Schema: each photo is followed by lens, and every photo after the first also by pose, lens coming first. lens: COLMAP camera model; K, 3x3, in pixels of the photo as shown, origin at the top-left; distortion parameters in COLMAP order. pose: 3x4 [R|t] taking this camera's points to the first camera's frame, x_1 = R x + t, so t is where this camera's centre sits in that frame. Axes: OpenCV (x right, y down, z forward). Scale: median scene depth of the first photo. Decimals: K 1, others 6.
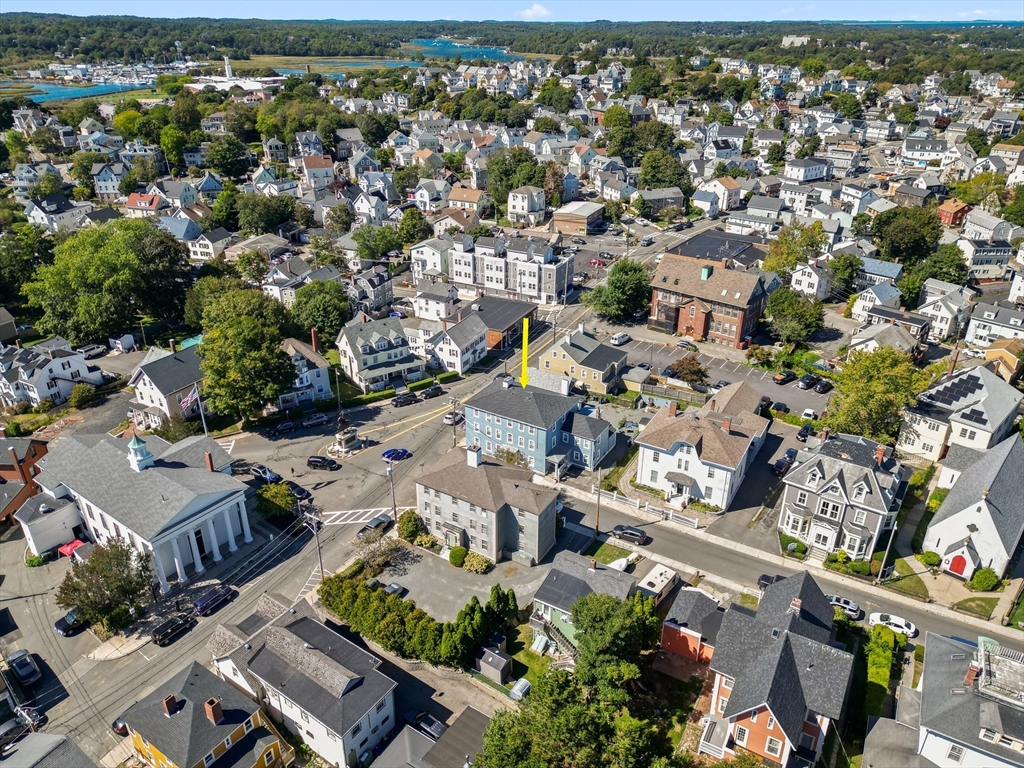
lens RADIAL K [[714.5, 0, 511.0], [0, 714.5, 383.6], [0, 0, 1]] dist [0.039095, 0.000597]
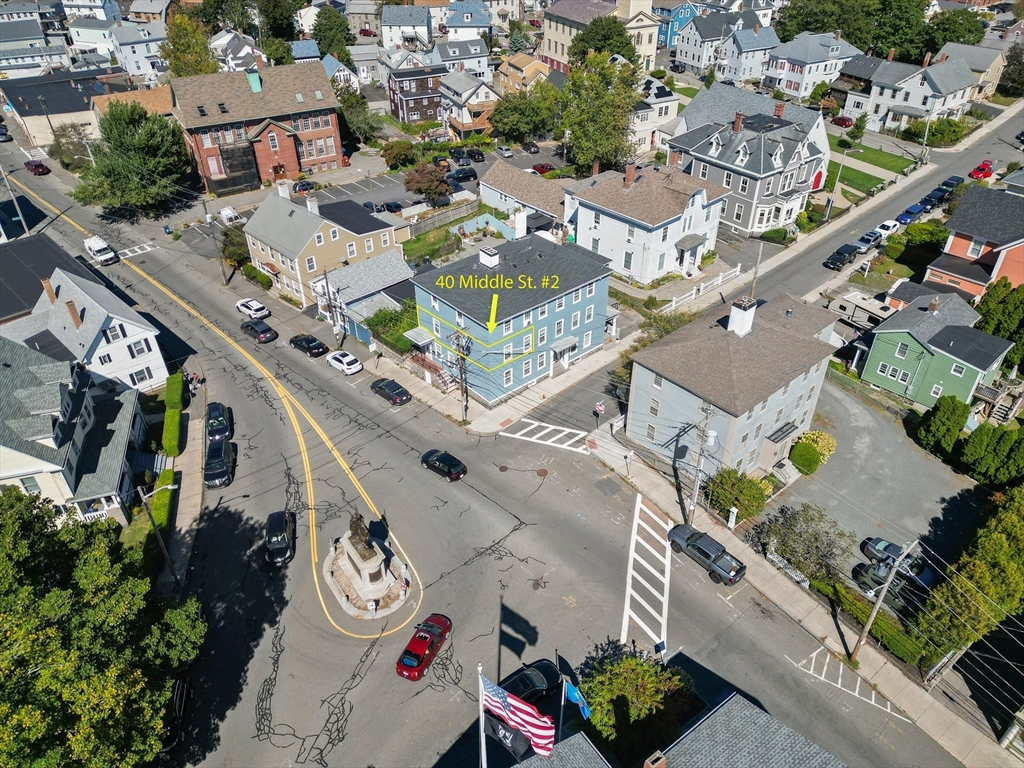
lens RADIAL K [[714.5, 0, 511.0], [0, 714.5, 383.1], [0, 0, 1]] dist [0.039095, 0.000597]
pose [[0.292032, -0.558229, 0.776593, -0.380030], [0.429924, 0.801947, 0.414784, -0.113822], [-0.854332, 0.212746, 0.474191, 0.581113]]
